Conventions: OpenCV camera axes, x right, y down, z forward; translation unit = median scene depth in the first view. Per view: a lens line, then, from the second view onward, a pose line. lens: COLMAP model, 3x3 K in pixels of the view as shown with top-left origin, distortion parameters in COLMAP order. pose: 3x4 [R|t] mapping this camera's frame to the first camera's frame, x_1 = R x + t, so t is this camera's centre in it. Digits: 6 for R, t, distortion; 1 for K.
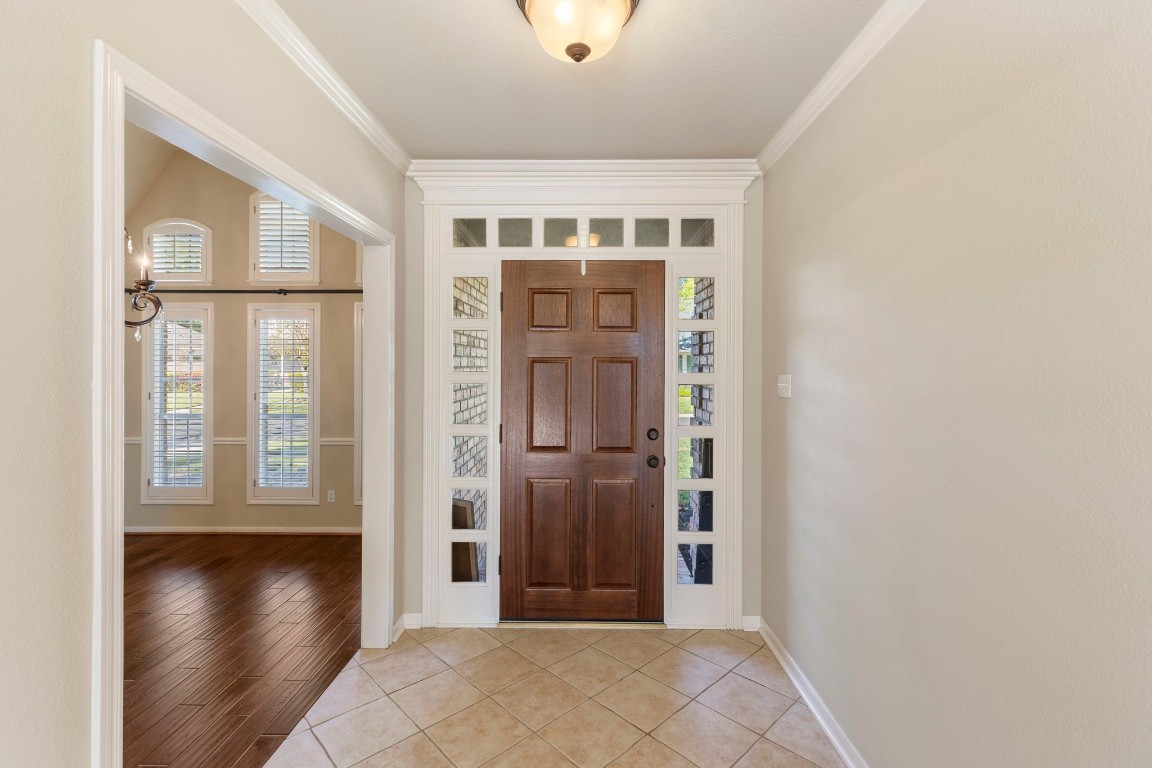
lens RADIAL K [[533.3, 0, 575.4], [0, 533.3, 362.1], [0, 0, 1]] dist [0.000619, 0.000006]
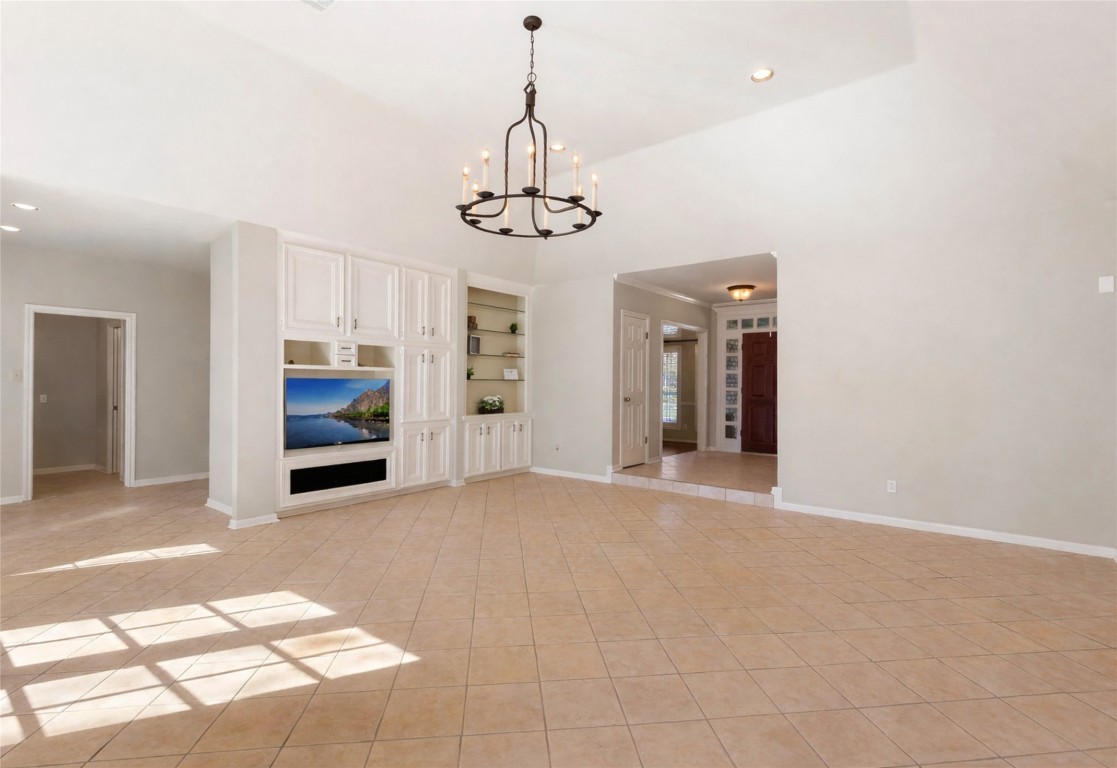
lens RADIAL K [[513.4, 0, 558.5], [0, 513.4, 384.0], [0, 0, 1]] dist [-0.000132, -0.000114]
pose [[0.802726, 0.005626, -0.596322, 0.764035], [-0.003817, 0.999983, 0.004296, 0.089981], [0.596336, -0.001173, 0.802734, -1.969422]]
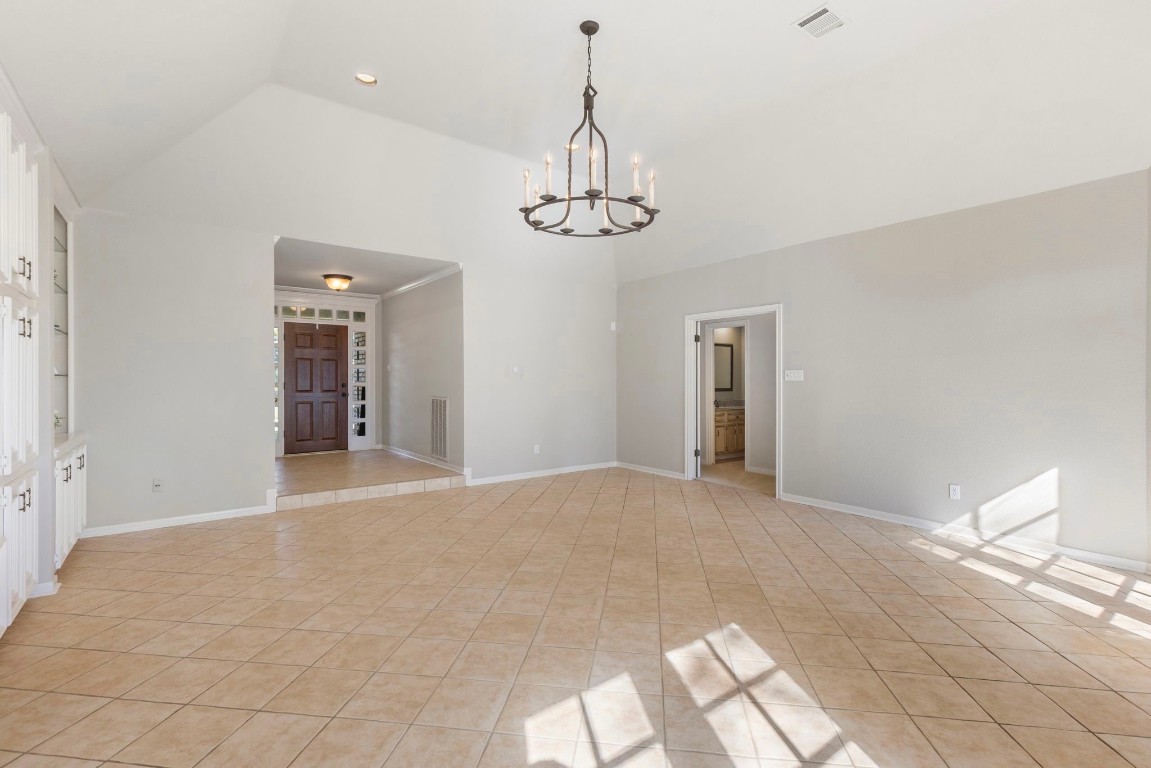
lens RADIAL K [[523.3, 0, 575.5], [0, 523.3, 384.0], [0, 0, 1]] dist [0.002458, 0.000115]
pose [[0.786834, -0.008515, 0.617106, -0.618144], [-0.000689, 0.999892, 0.014675, 0.084629], [-0.617164, -0.011972, 0.786743, -2.010160]]
